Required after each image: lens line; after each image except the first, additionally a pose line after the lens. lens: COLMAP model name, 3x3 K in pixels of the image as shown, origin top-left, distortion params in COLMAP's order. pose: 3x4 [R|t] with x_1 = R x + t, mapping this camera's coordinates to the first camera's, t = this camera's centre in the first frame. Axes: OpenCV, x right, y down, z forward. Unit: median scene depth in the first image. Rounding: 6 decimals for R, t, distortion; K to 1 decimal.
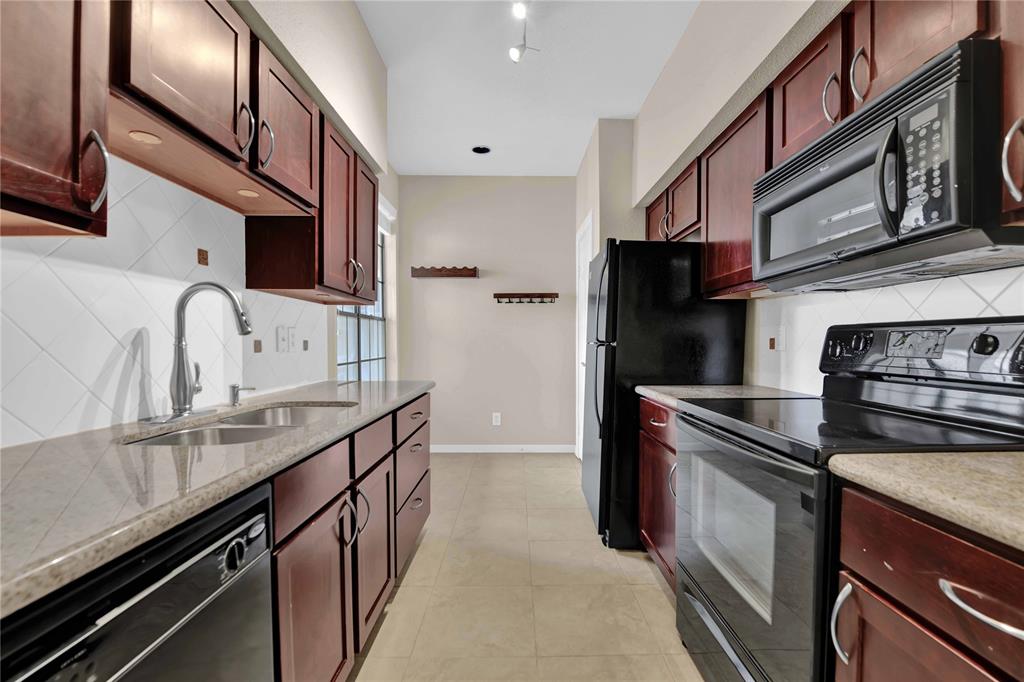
lens RADIAL K [[440.2, 0, 536.7], [0, 440.2, 340.6], [0, 0, 1]] dist [-0.000554, -0.000403]
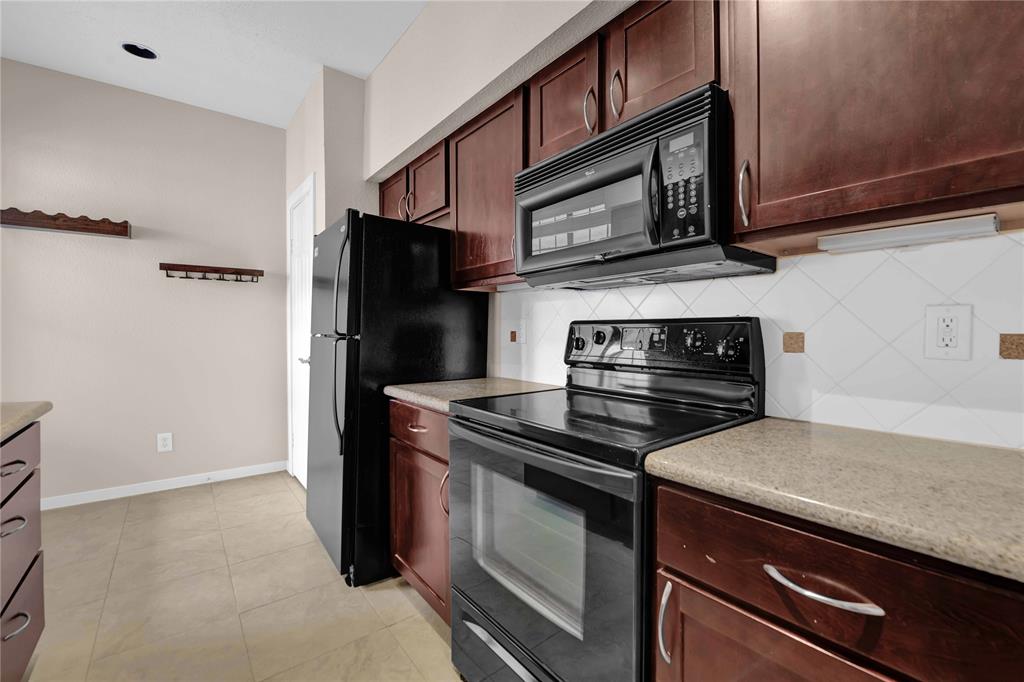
lens RADIAL K [[432.8, 0, 512.7], [0, 432.8, 333.0], [0, 0, 1]] dist [0.001134, -0.010265]
pose [[0.809267, 0.002681, 0.587435, -0.080021], [-0.008284, 0.999942, 0.006848, -0.010293], [-0.587382, -0.010408, 0.809243, 0.207903]]
